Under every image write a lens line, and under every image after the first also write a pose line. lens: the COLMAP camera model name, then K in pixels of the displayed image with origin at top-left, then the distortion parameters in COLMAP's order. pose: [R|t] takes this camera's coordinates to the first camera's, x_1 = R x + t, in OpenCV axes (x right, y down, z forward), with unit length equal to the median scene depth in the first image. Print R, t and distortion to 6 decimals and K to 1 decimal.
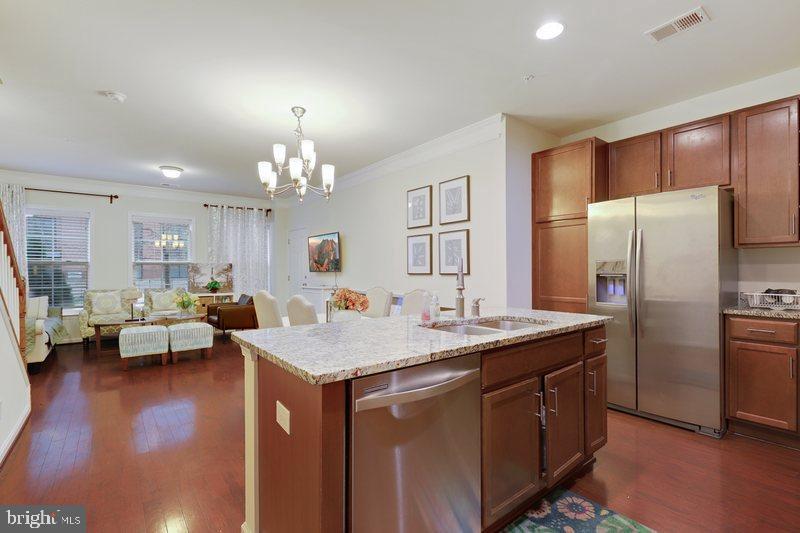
lens RADIAL K [[364.3, 0, 400.0], [0, 364.3, 269.5], [0, 0, 1]] dist [0.002437, -0.000754]
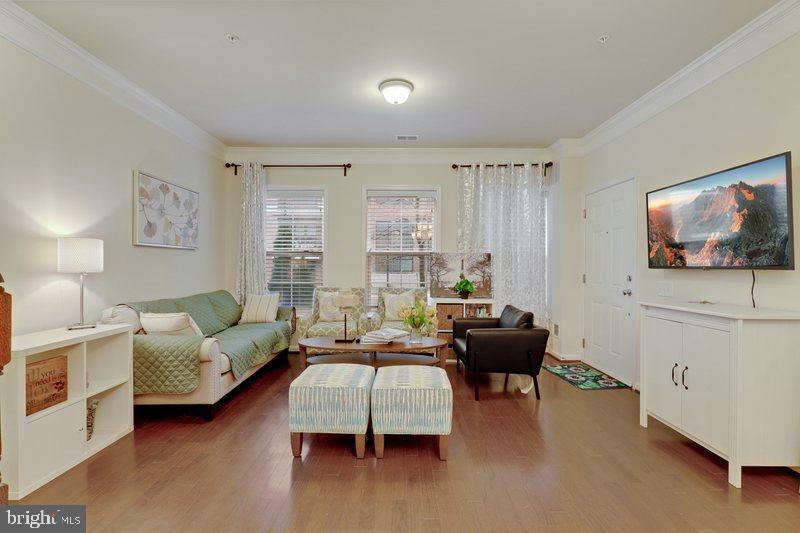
lens RADIAL K [[364.3, 0, 399.4], [0, 364.3, 264.7], [0, 0, 1]] dist [0.002437, -0.000754]
pose [[0.783227, 0.011017, -0.621638, -0.197655], [-0.009267, 0.999939, 0.006047, 0.001352], [0.621666, 0.001025, 0.783282, 0.419395]]
